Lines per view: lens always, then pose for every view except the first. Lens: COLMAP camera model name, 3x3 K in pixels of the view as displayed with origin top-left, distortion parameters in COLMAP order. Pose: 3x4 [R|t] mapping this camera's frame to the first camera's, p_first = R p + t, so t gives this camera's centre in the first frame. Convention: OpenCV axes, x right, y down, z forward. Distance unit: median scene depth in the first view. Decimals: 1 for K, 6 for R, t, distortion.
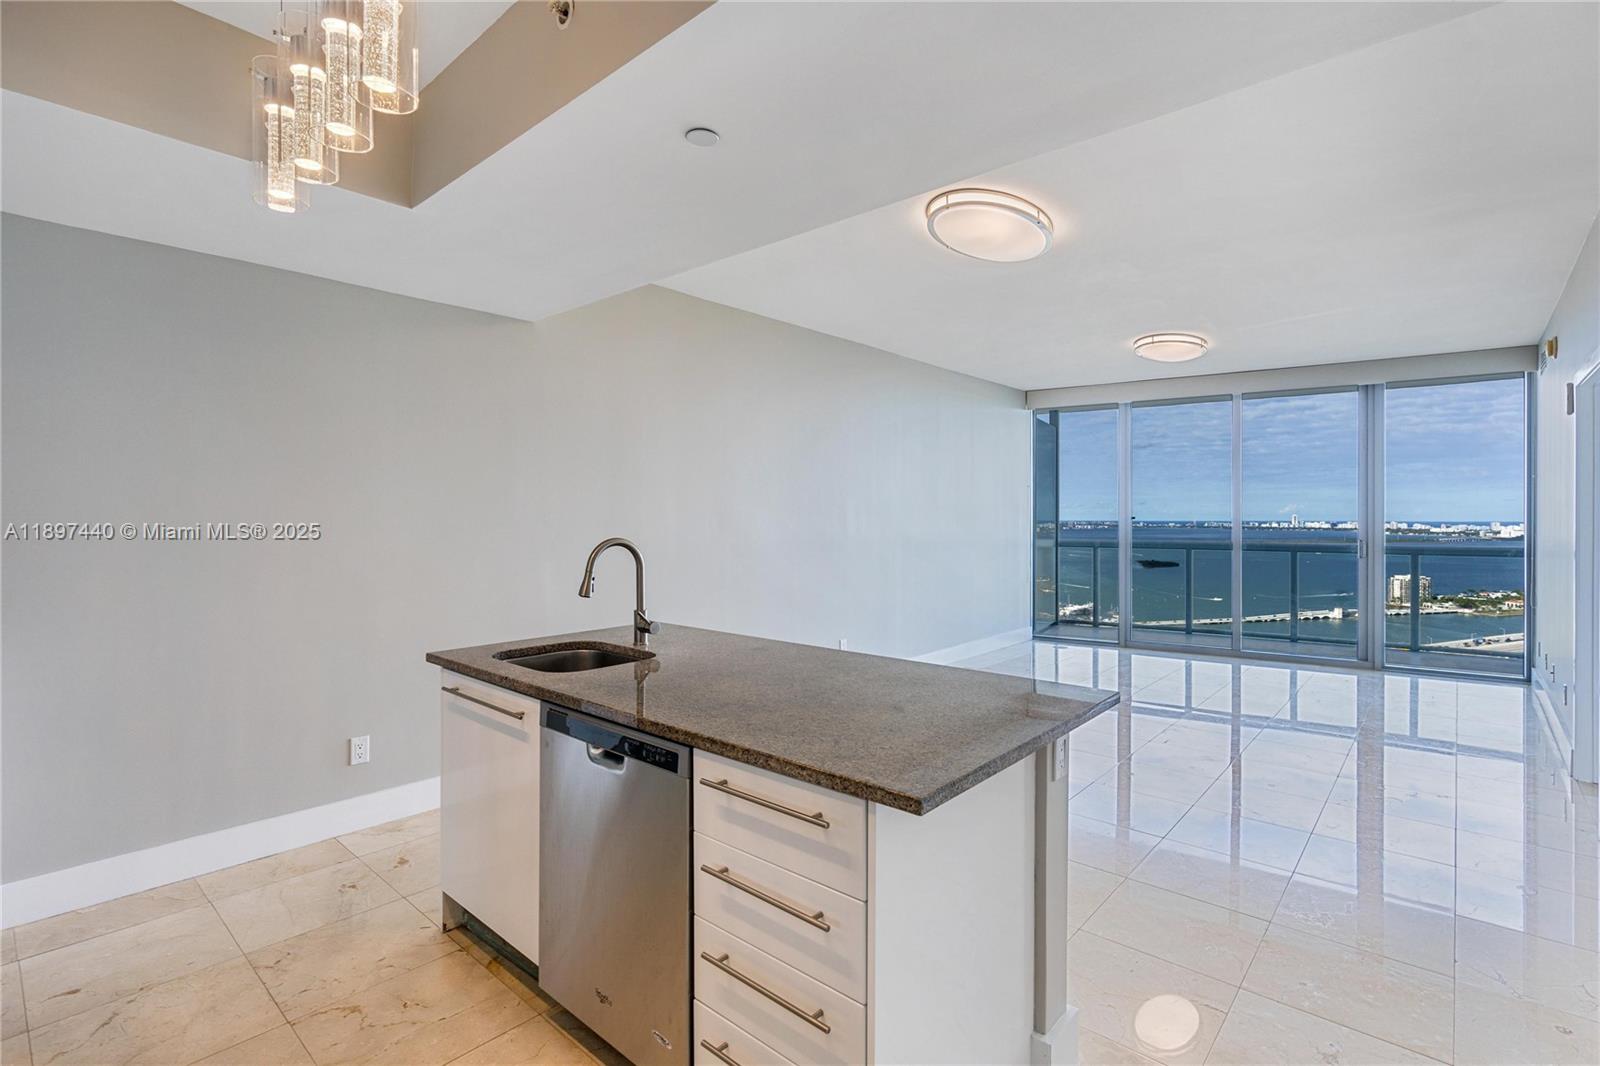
lens RADIAL K [[741.7, 0, 790.7], [0, 741.7, 518.8], [0, 0, 1]] dist [-0.012622, 0.003193]
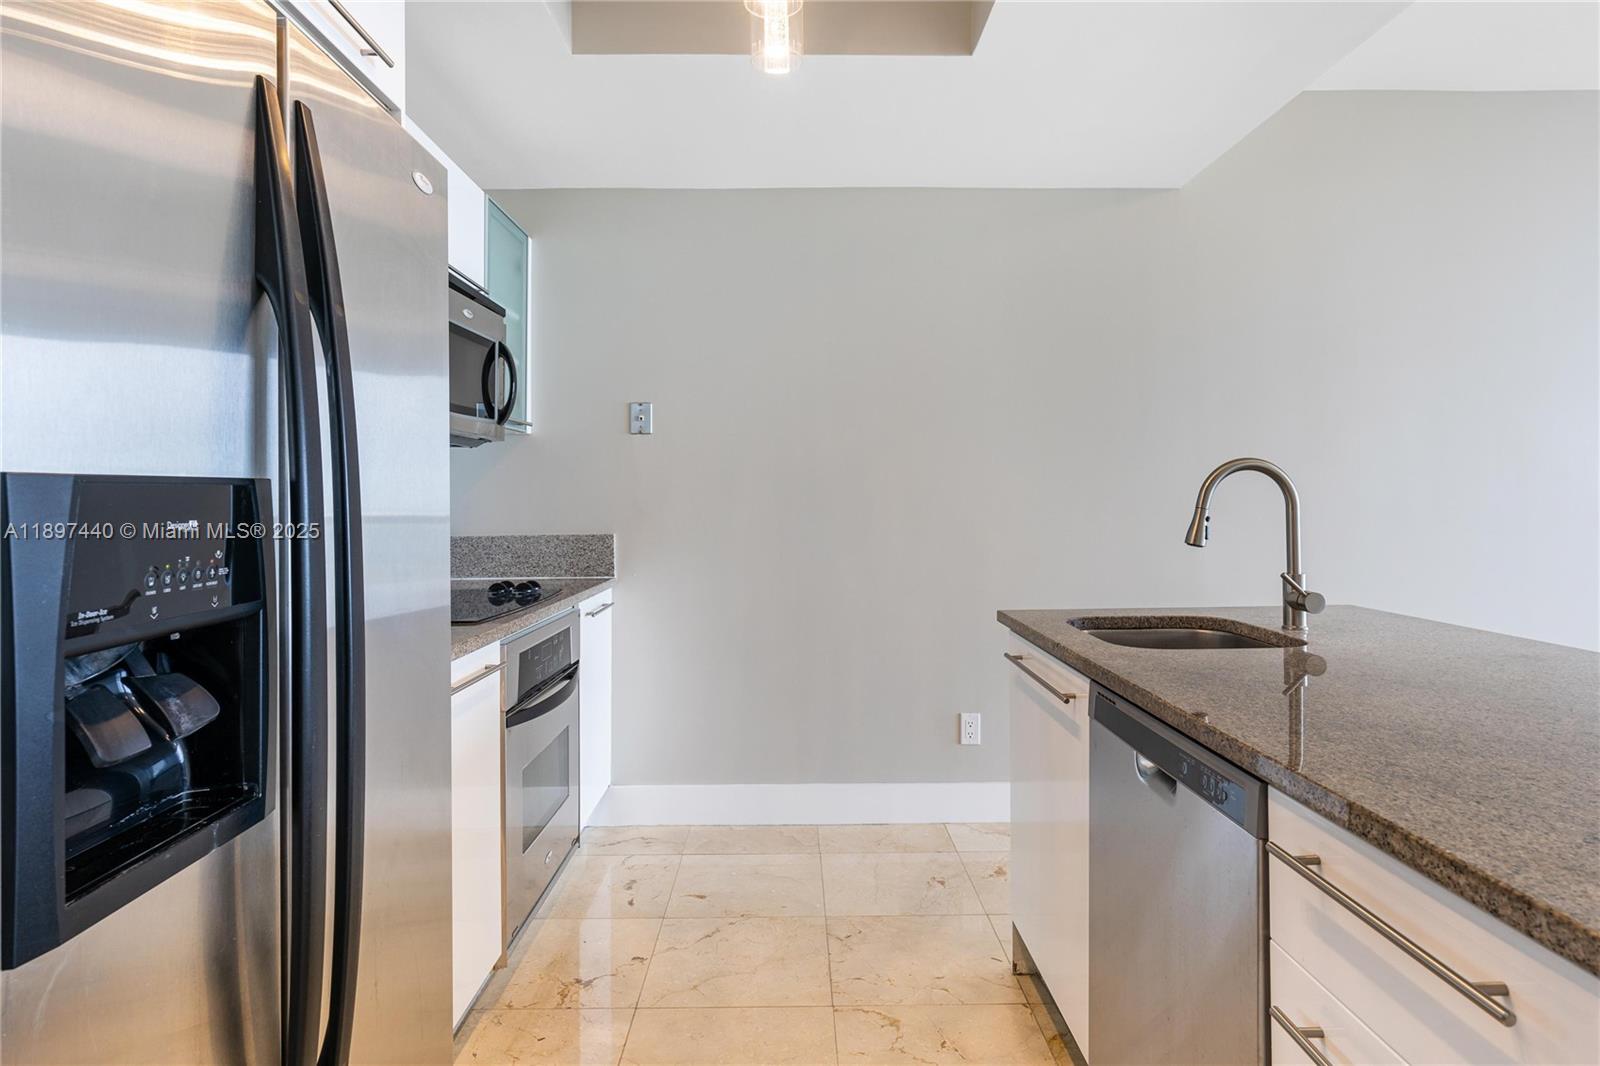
lens RADIAL K [[906.7, 0, 812.5], [0, 906.7, 489.8], [0, 0, 1]] dist [-0.003548, -0.004601]
pose [[0.686412, -0.008095, -0.727168, 0.078972], [-0.000526, 0.999932, -0.011628, 0.064867], [0.727212, 0.008364, 0.686361, 0.192060]]
